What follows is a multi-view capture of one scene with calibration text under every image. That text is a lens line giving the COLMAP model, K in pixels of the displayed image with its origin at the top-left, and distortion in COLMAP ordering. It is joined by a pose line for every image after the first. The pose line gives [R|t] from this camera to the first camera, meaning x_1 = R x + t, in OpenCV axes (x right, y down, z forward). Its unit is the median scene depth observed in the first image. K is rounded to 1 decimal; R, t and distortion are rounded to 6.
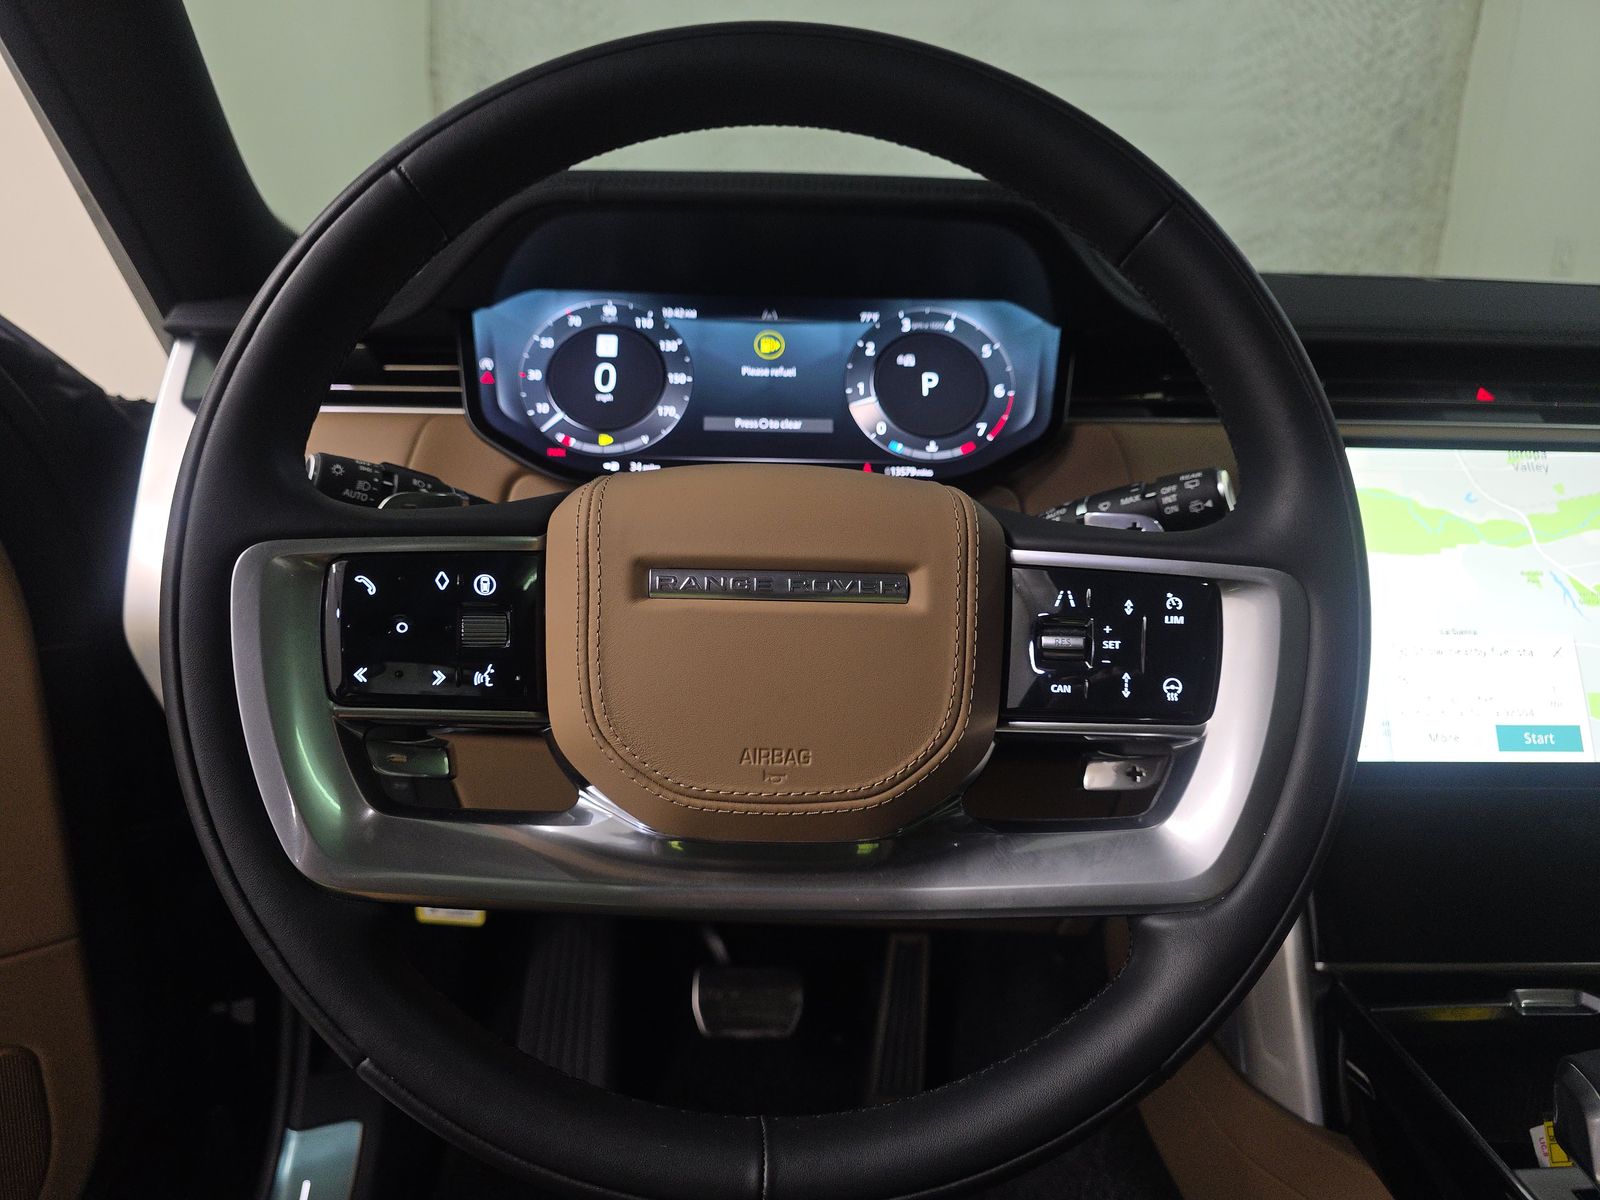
lens RADIAL K [[1060.2, 0, 800.0], [0, 1060.2, 600.0], [0, 0, 1]] dist [0.031667, -0.001162]
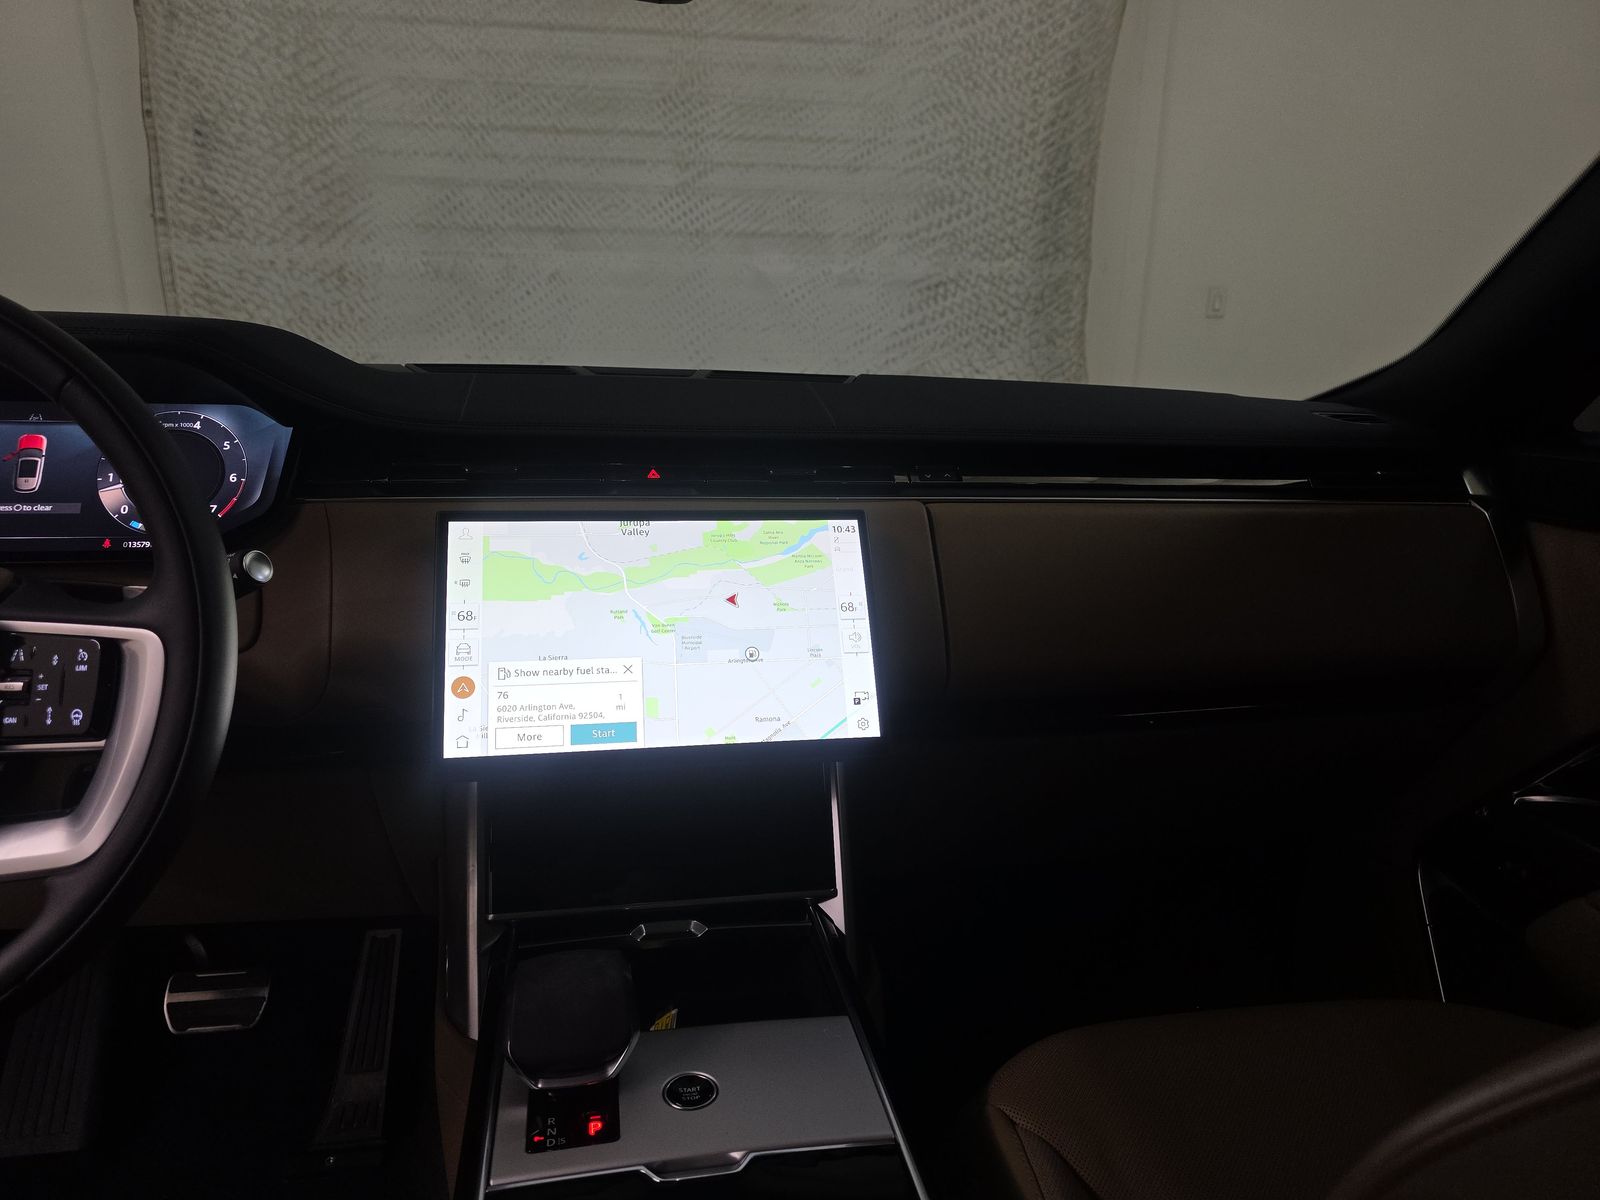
lens RADIAL K [[1060.5, 0, 800.2], [0, 1060.5, 579.8], [0, 0, 1]] dist [0.039566, -0.001401]
pose [[0.992701, -0.027652, 0.117389, 0.701892], [0.031492, 0.999024, -0.030985, -0.014951], [-0.116417, 0.034456, 0.992603, -0.337751]]
